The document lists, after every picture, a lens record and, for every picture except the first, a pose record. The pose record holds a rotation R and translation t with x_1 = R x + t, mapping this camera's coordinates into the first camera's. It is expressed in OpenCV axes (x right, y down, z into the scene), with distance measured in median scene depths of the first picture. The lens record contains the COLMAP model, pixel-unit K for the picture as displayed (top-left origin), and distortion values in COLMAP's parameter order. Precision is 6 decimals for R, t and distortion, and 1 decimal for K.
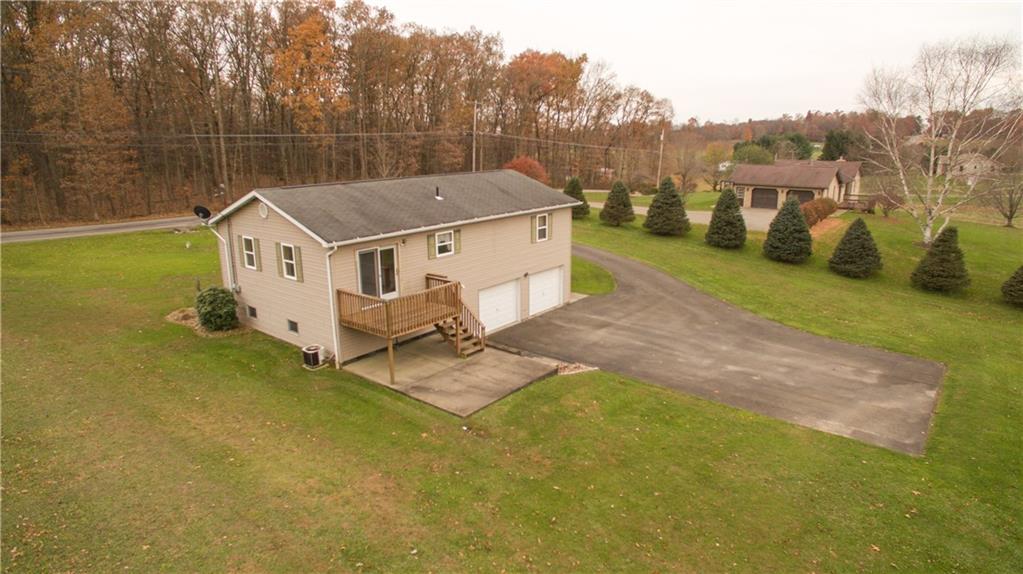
lens RADIAL K [[600.1, 0, 511.5], [0, 600.1, 287.0], [0, 0, 1]] dist [-0.068406, 0.000299]
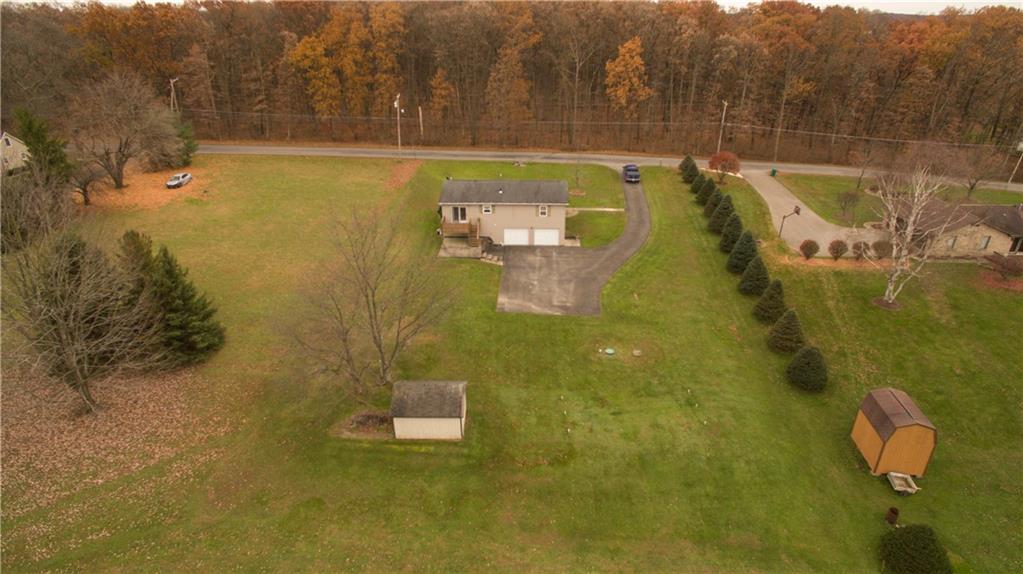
lens RADIAL K [[600.1, 0, 511.5], [0, 600.1, 287.0], [0, 0, 1]] dist [-0.068406, 0.000299]
pose [[0.587318, 0.357669, -0.726038, 2.298555], [-0.198166, 0.933300, 0.299469, -0.639478], [0.784721, -0.032007, 0.619022, -0.772902]]
